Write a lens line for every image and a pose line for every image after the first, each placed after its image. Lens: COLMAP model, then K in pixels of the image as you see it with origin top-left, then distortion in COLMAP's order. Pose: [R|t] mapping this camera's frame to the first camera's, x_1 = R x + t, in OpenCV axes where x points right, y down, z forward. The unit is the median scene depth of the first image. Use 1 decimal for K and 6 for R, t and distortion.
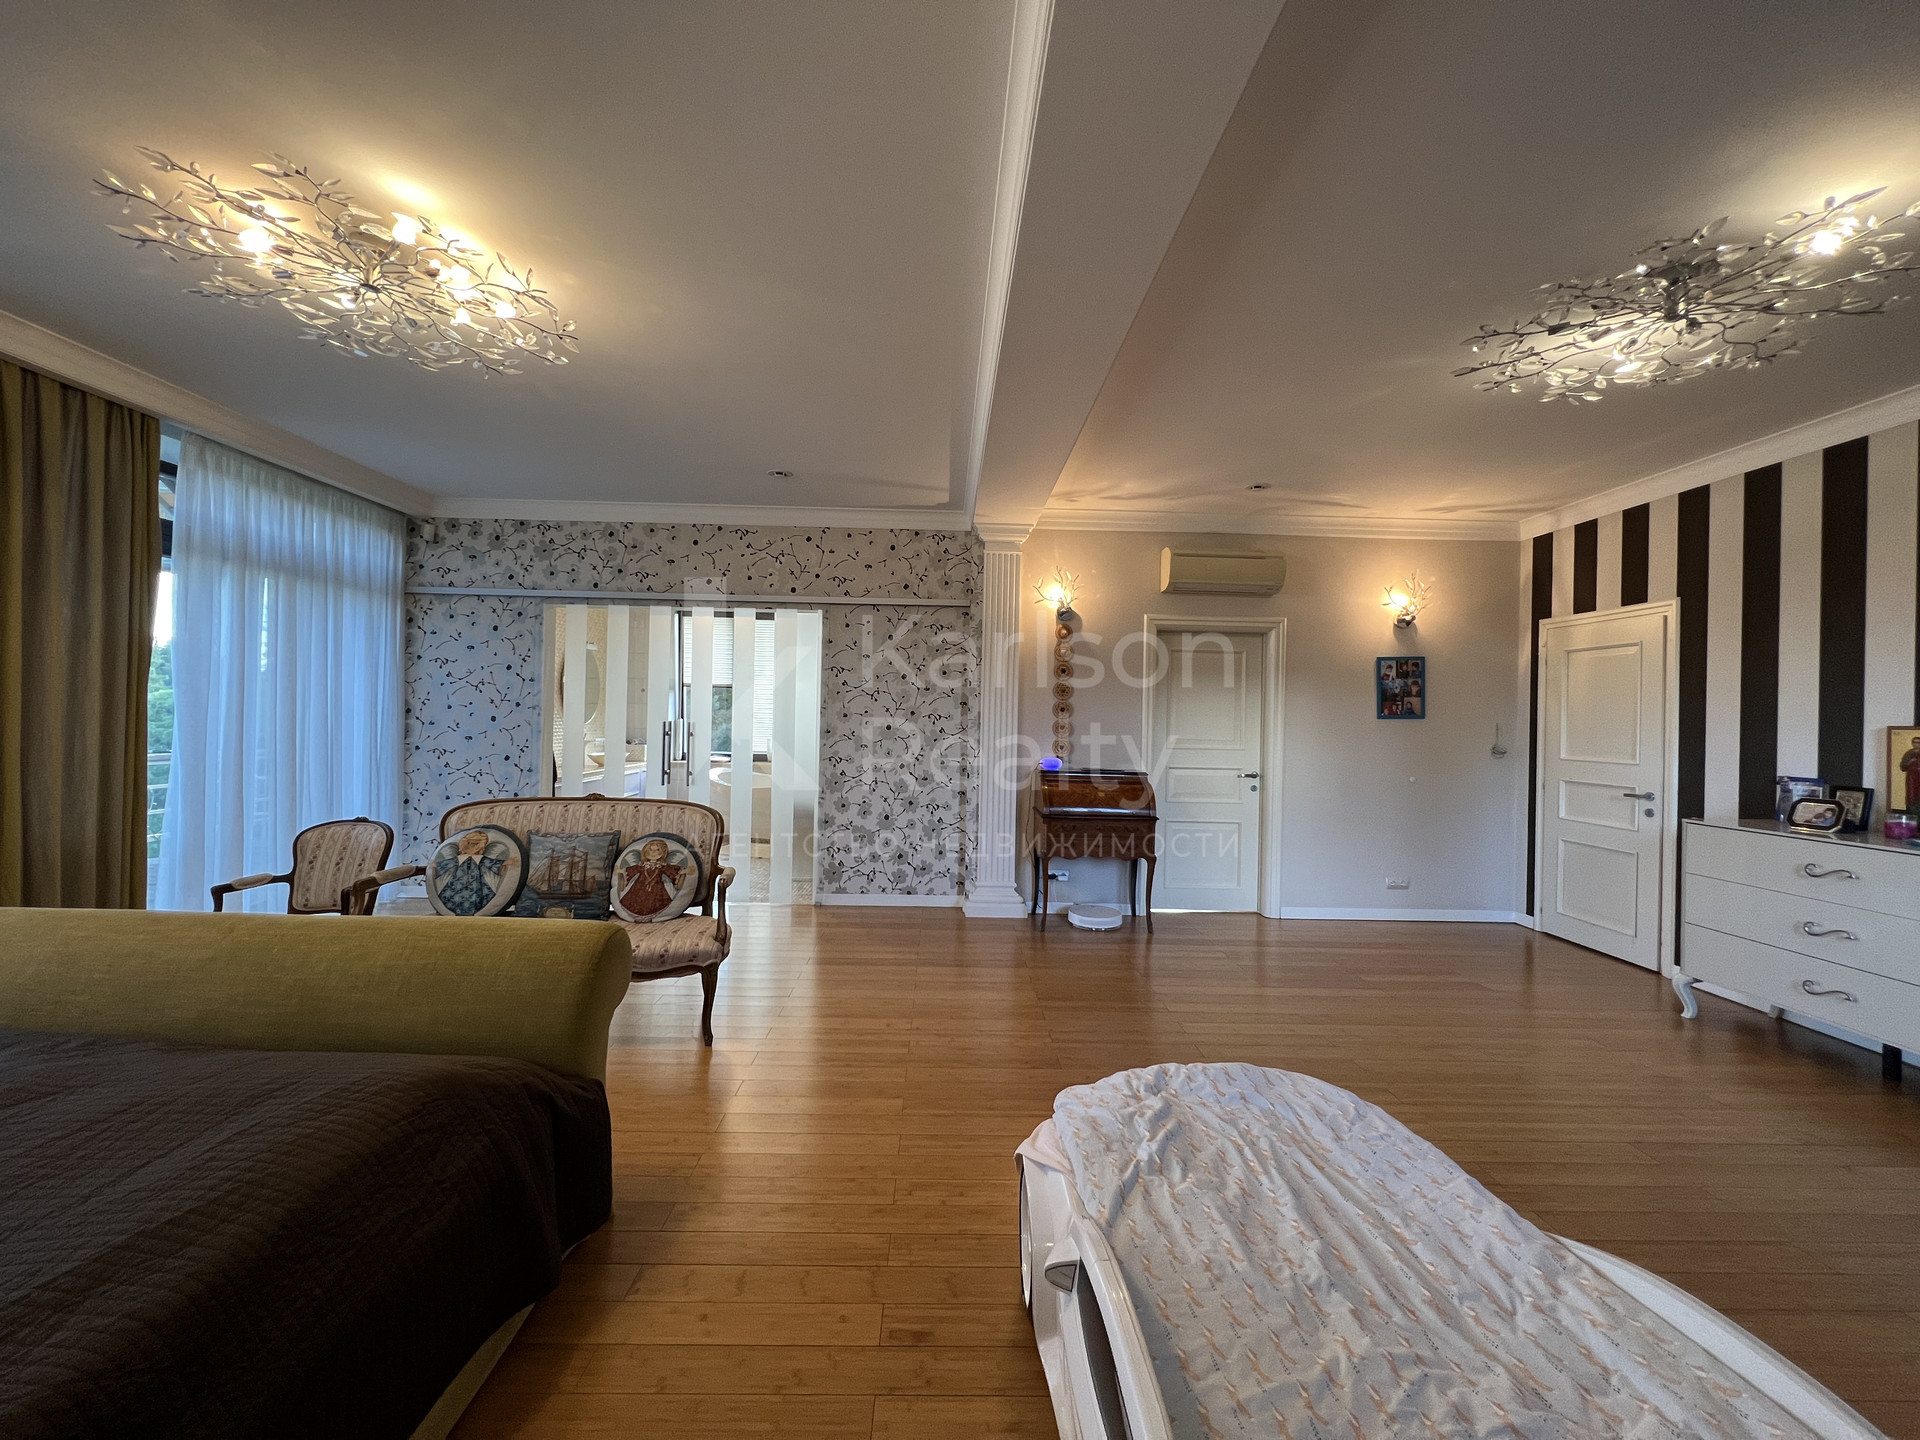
lens RADIAL K [[771.5, 0, 958.8], [0, 771.5, 722.0], [0, 0, 1]] dist [-0.003053, 0.000922]
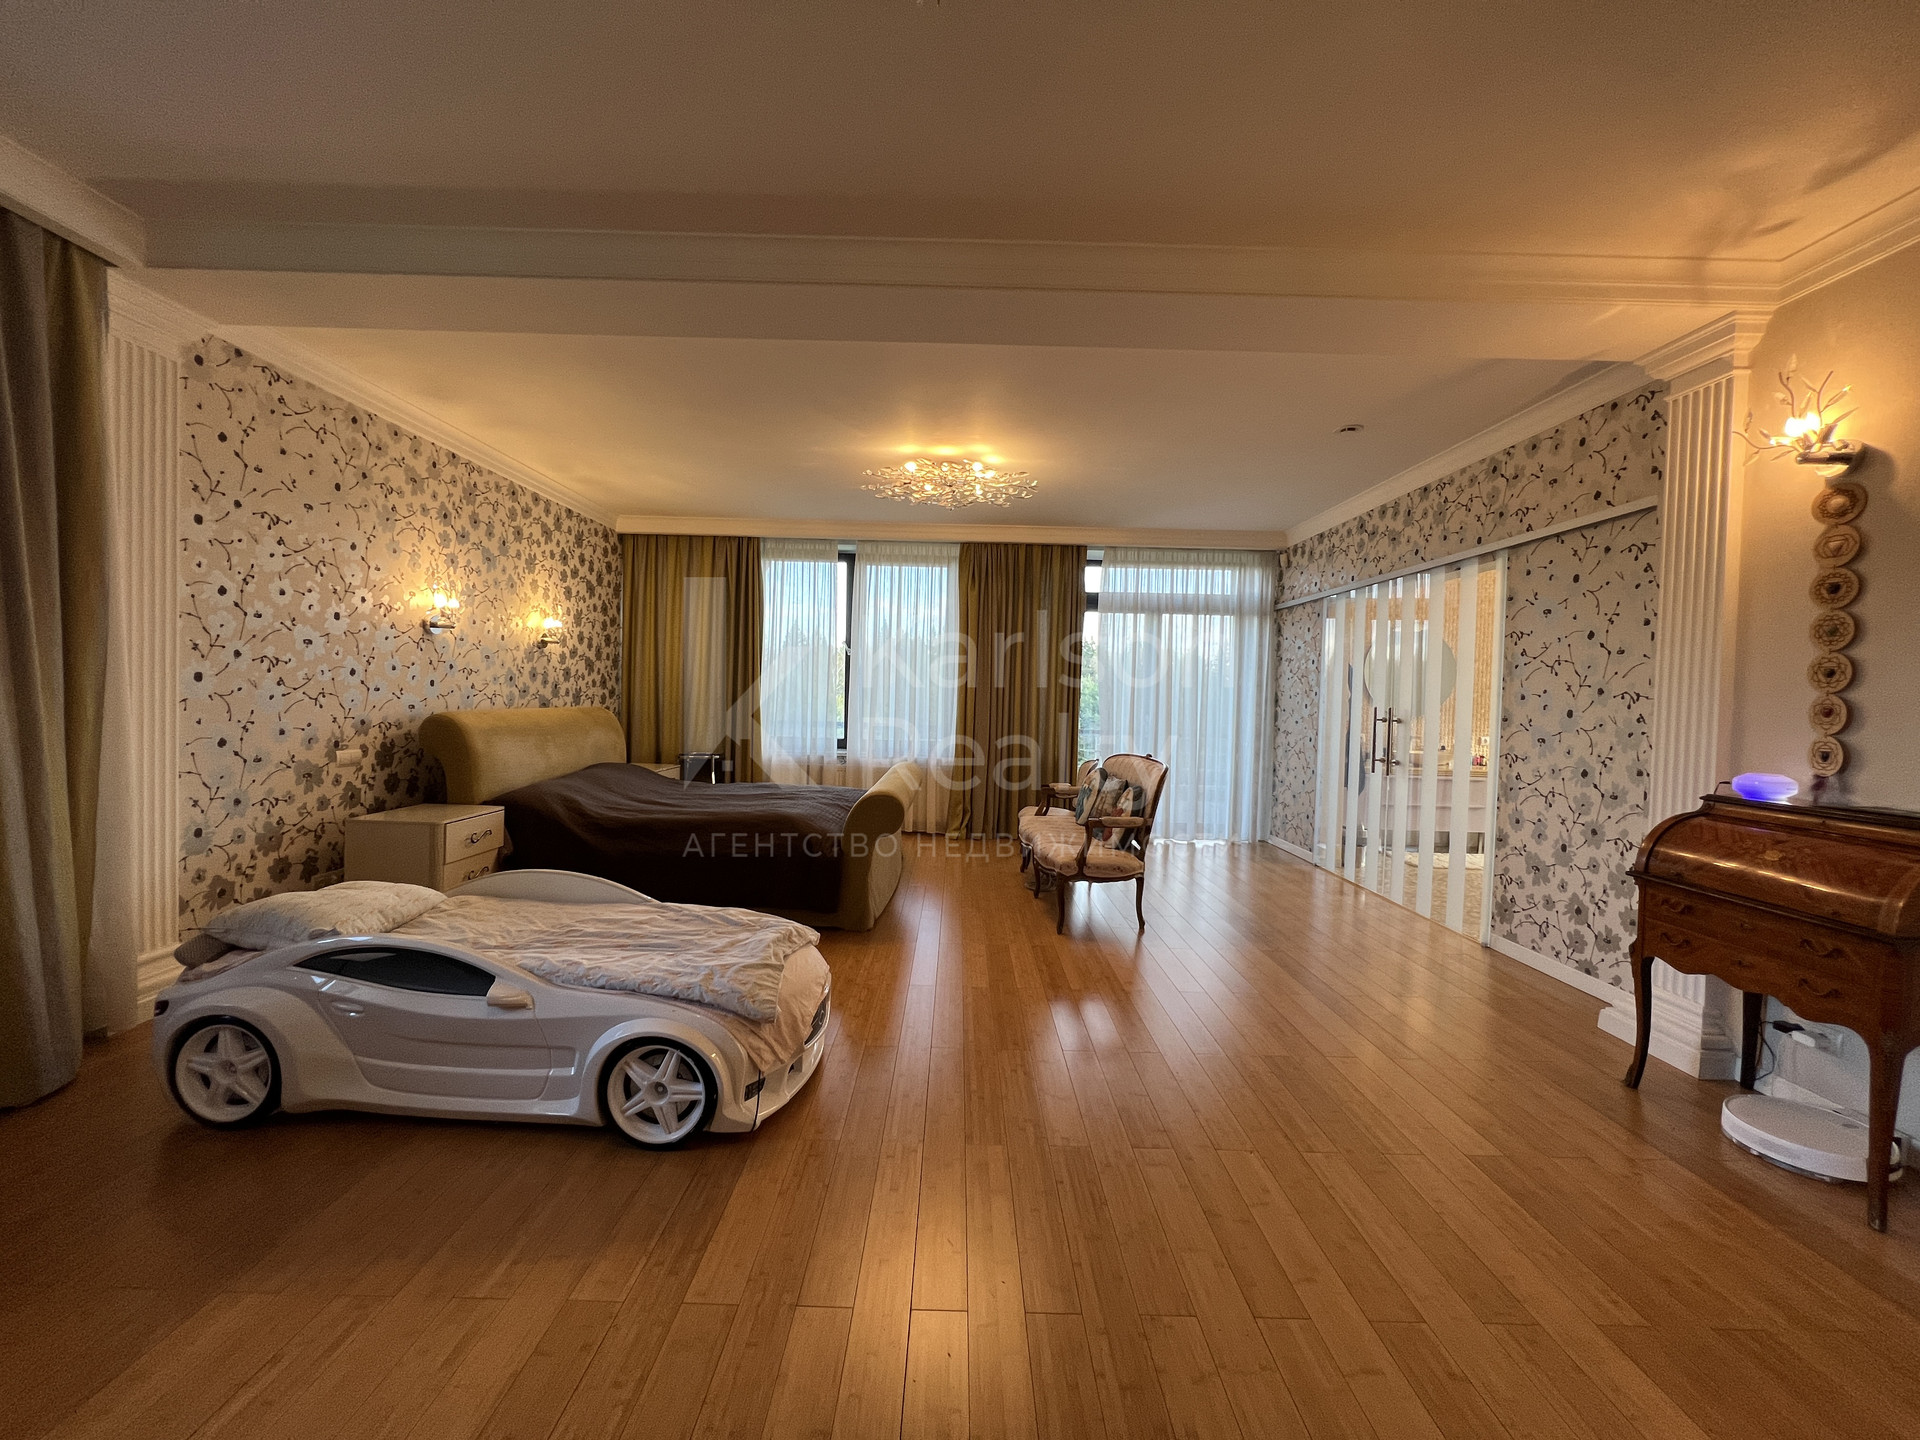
lens RADIAL K [[771.5, 0, 959.4], [0, 771.5, 719.8], [0, 0, 1]] dist [-0.003053, 0.000922]
pose [[-0.012806, 0.007322, -0.999891, 0.582796], [-0.025925, 0.999635, 0.007652, 0.020844], [0.999582, 0.026021, -0.012611, 0.480143]]
